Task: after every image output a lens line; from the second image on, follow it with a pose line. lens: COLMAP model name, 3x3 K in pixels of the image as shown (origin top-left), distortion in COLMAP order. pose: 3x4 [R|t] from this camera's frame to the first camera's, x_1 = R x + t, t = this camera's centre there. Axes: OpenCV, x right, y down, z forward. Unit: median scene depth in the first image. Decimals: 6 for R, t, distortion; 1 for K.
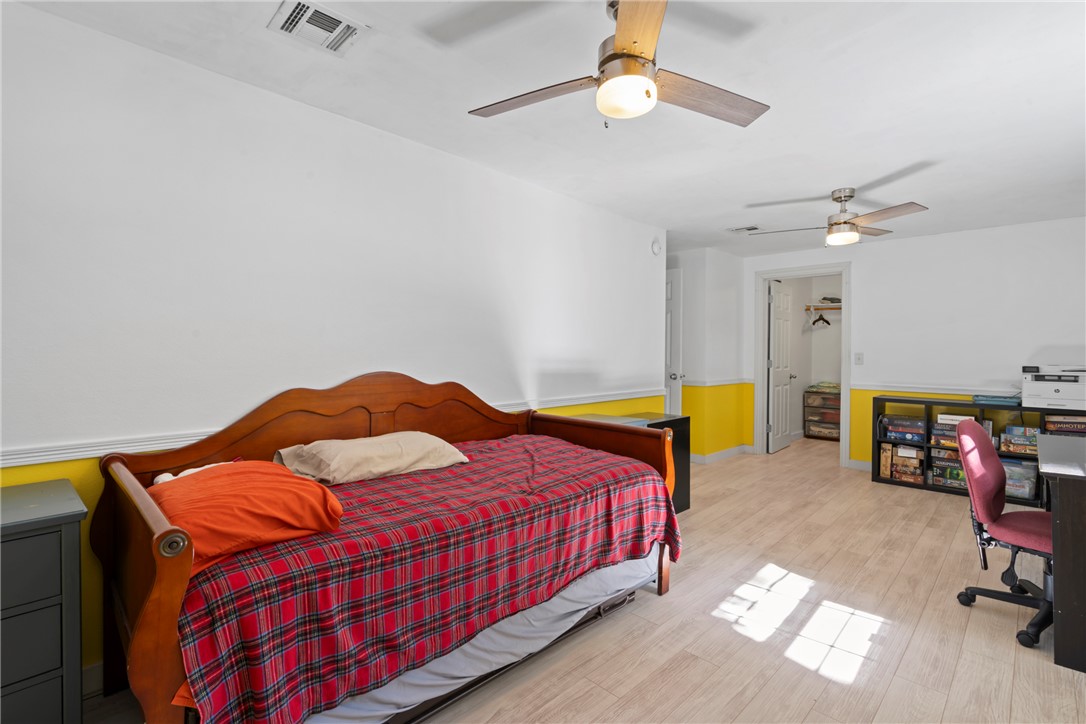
lens RADIAL K [[491.8, 0, 535.6], [0, 491.8, 365.2], [0, 0, 1]] dist [-0.003075, 0.000163]
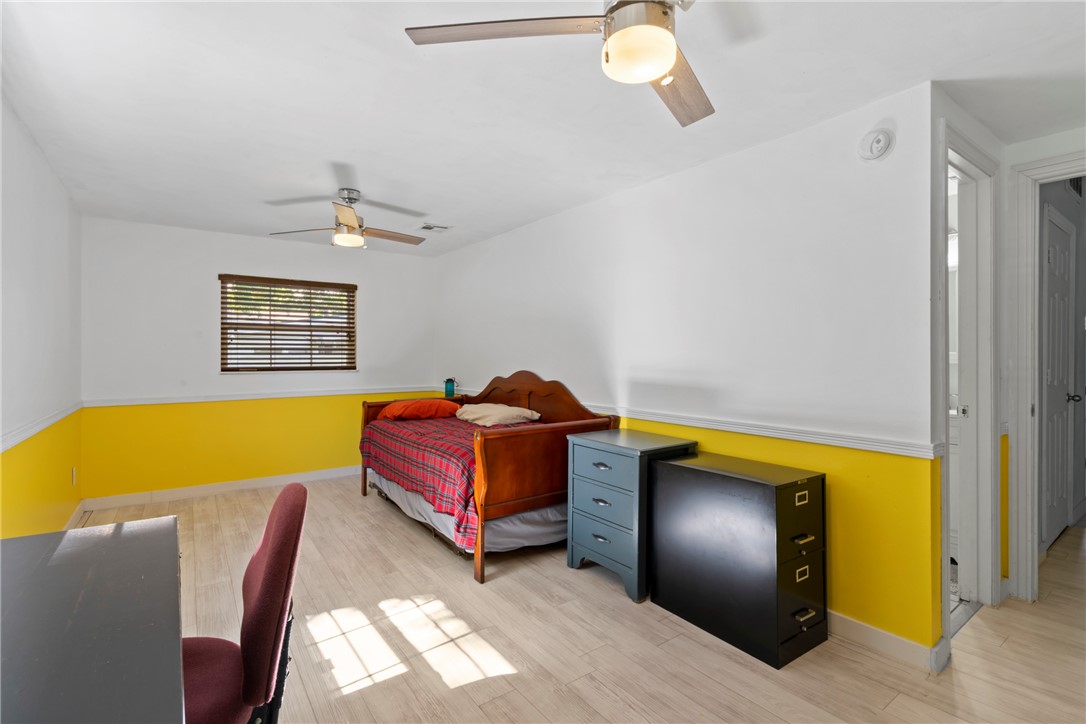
lens RADIAL K [[491.8, 0, 535.6], [0, 491.8, 365.2], [0, 0, 1]] dist [-0.003075, 0.000163]
pose [[-0.159027, 0.011150, -0.987211, 1.411508], [-0.029281, 0.999443, 0.016005, -0.034187], [0.986840, 0.031452, -0.158612, 1.391180]]
